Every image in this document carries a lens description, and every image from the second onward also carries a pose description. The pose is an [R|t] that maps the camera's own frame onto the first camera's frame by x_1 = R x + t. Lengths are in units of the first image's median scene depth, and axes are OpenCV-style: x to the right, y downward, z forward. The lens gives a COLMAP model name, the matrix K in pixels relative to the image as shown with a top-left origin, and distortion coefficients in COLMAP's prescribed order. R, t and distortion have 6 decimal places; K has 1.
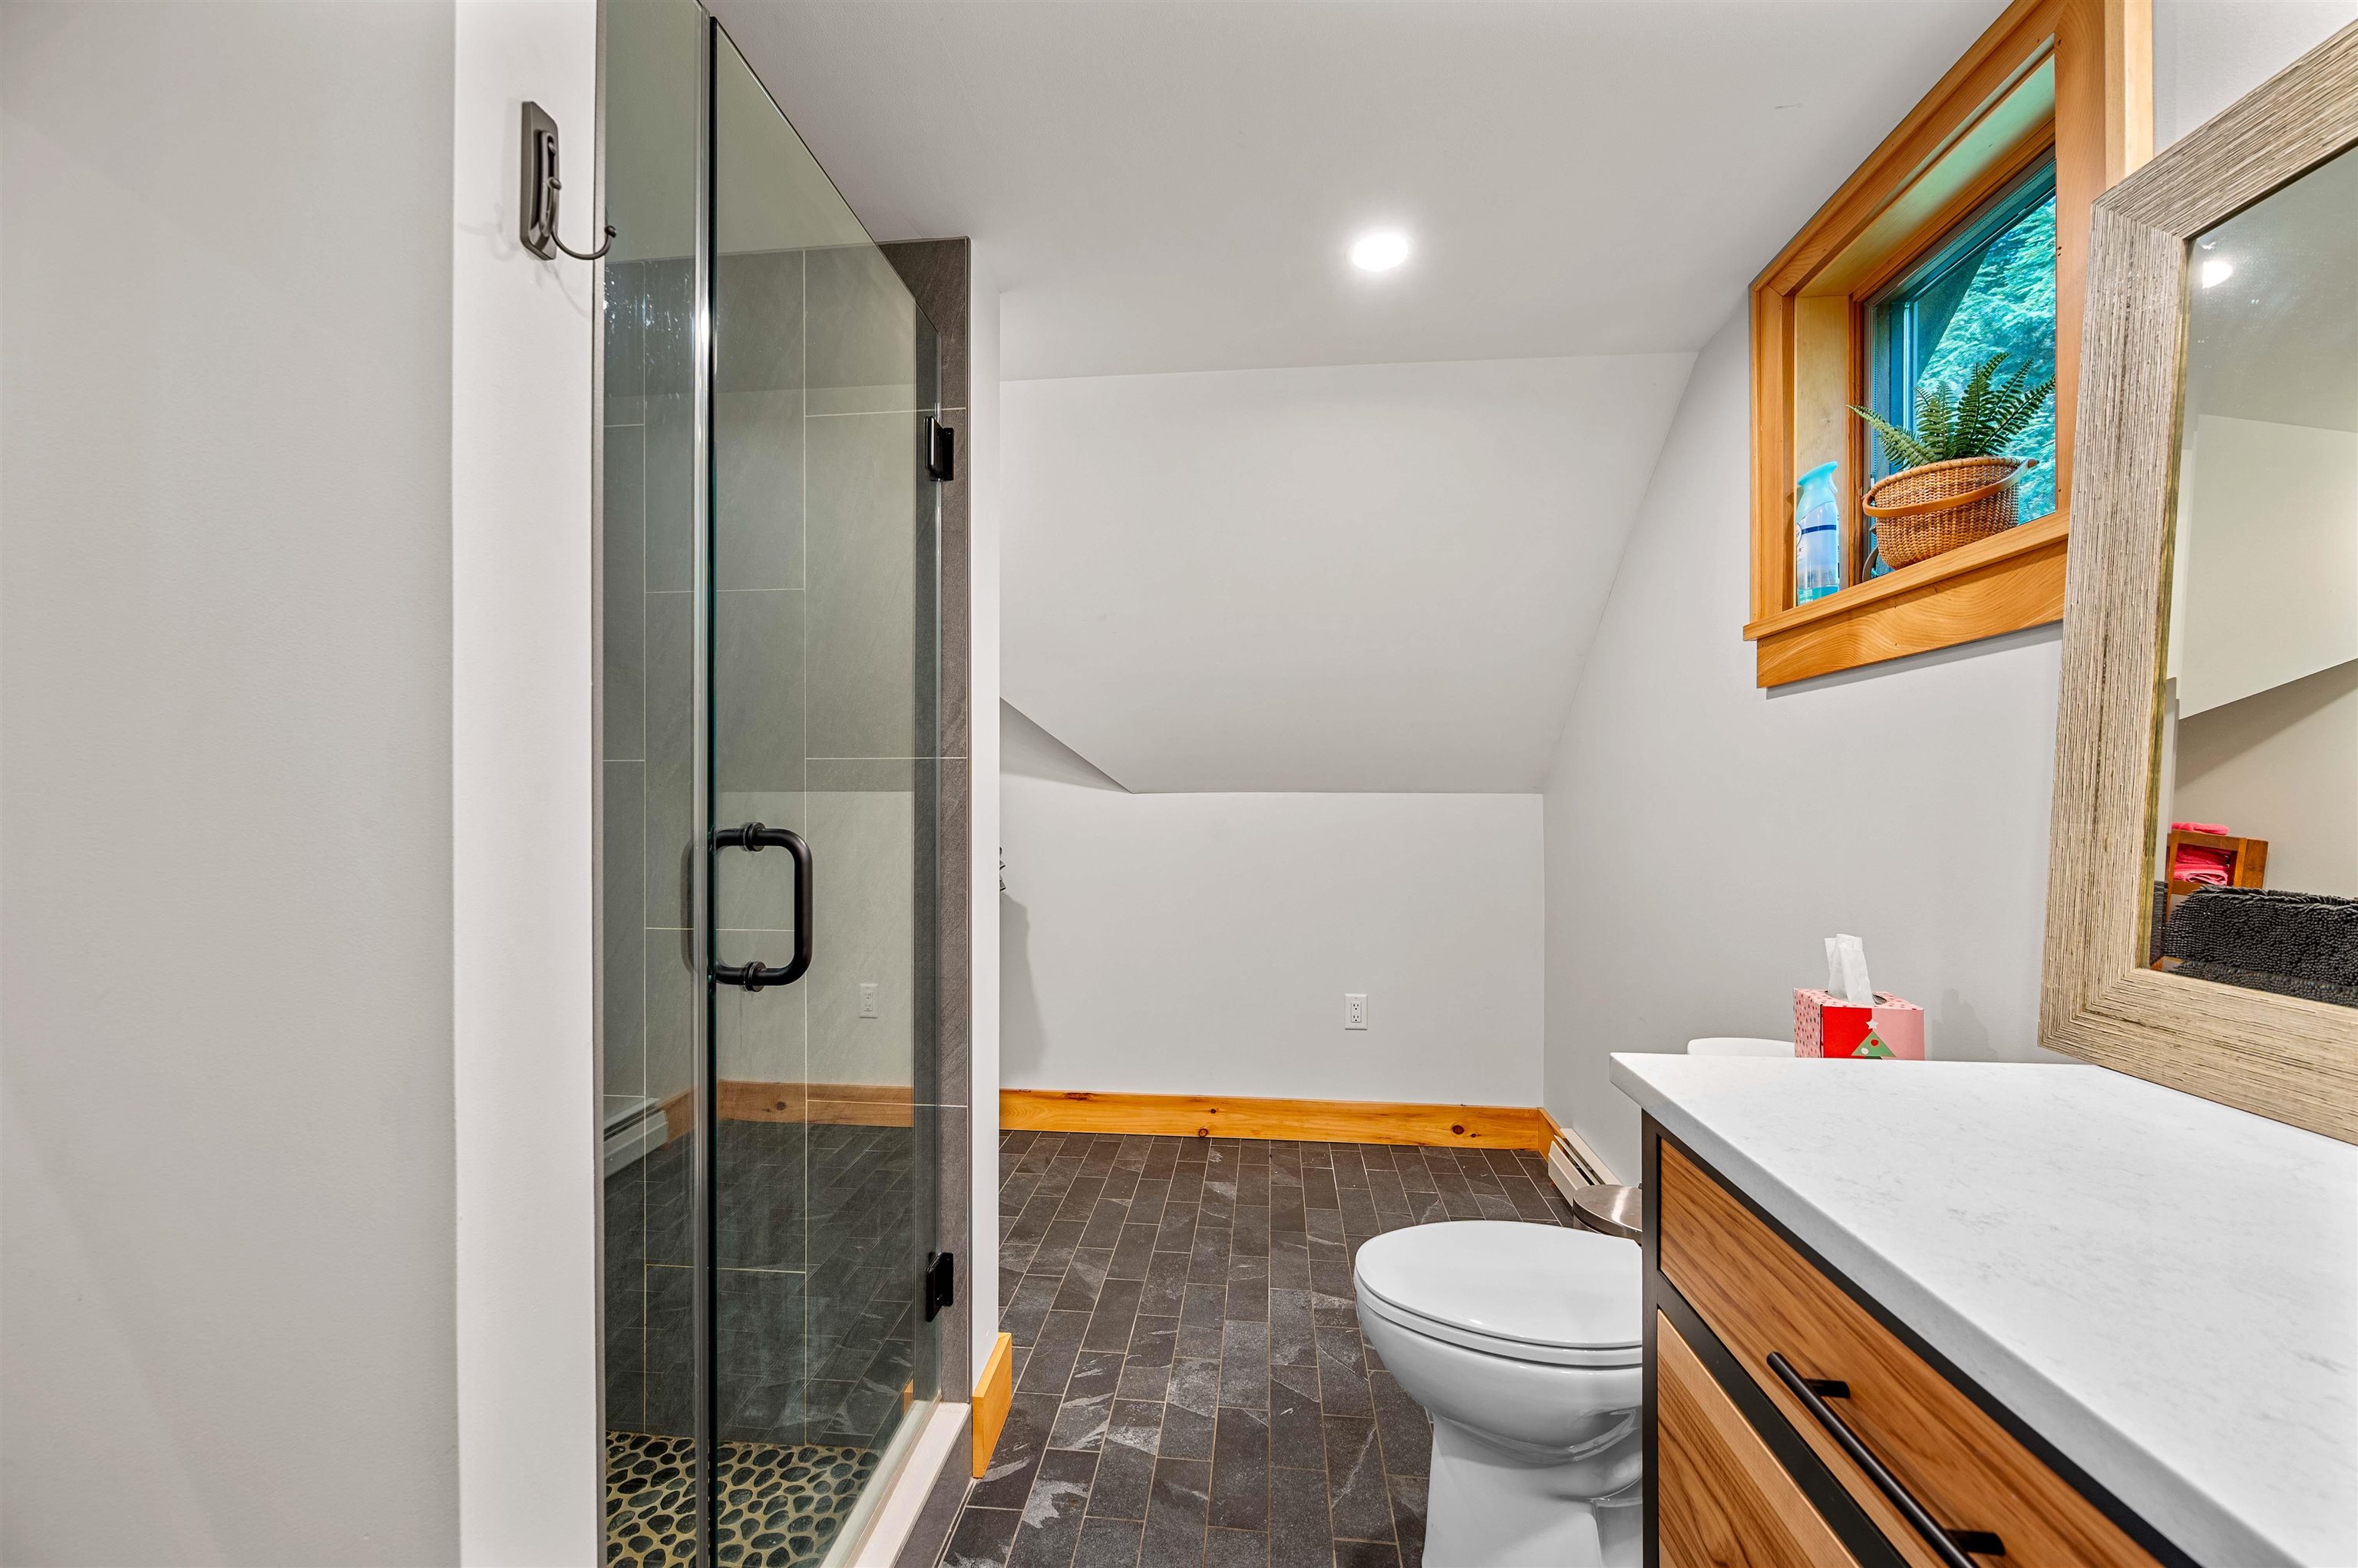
lens RADIAL K [[926.8, 0, 1180.8], [0, 926.8, 792.0], [0, 0, 1]] dist [-0.000021, 0.000088]
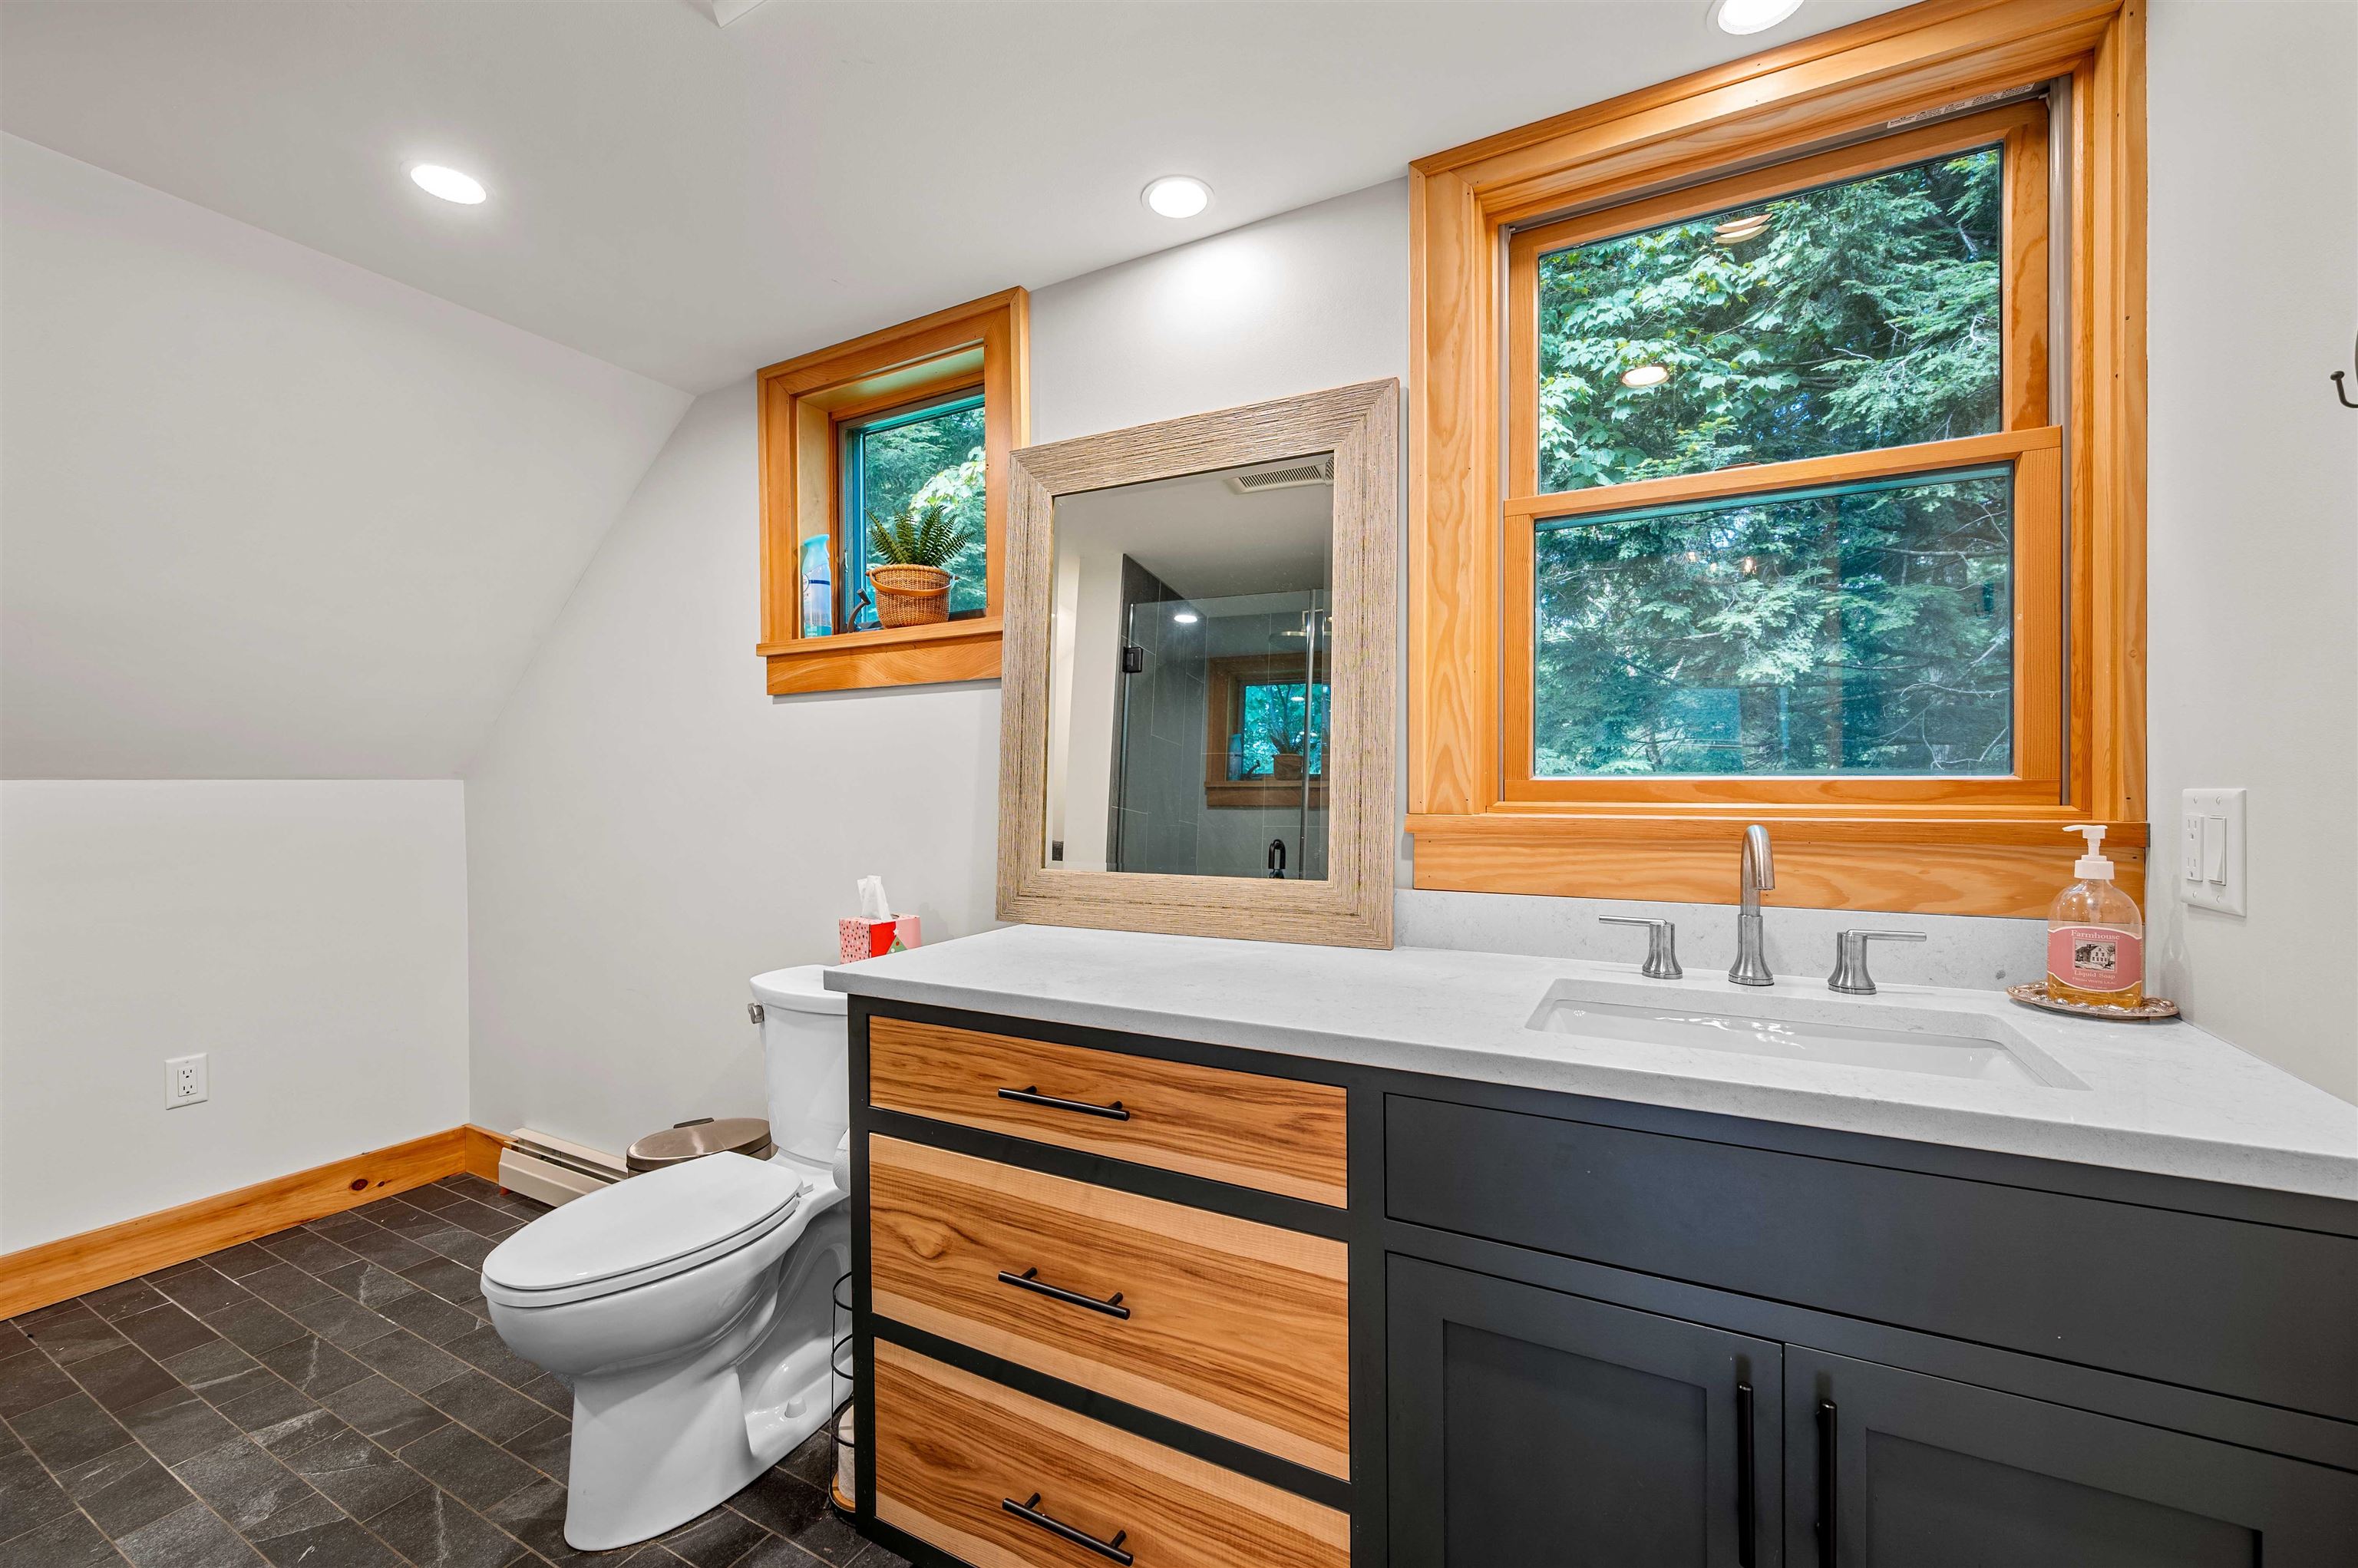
lens RADIAL K [[926.8, 0, 1183.6], [0, 926.8, 779.4], [0, 0, 1]] dist [-0.000021, 0.000088]
pose [[0.390067, -0.005950, 0.920767, -0.341927], [0.003708, 0.999981, 0.004891, -0.001920], [-0.920779, 0.001506, 0.390082, -0.013201]]
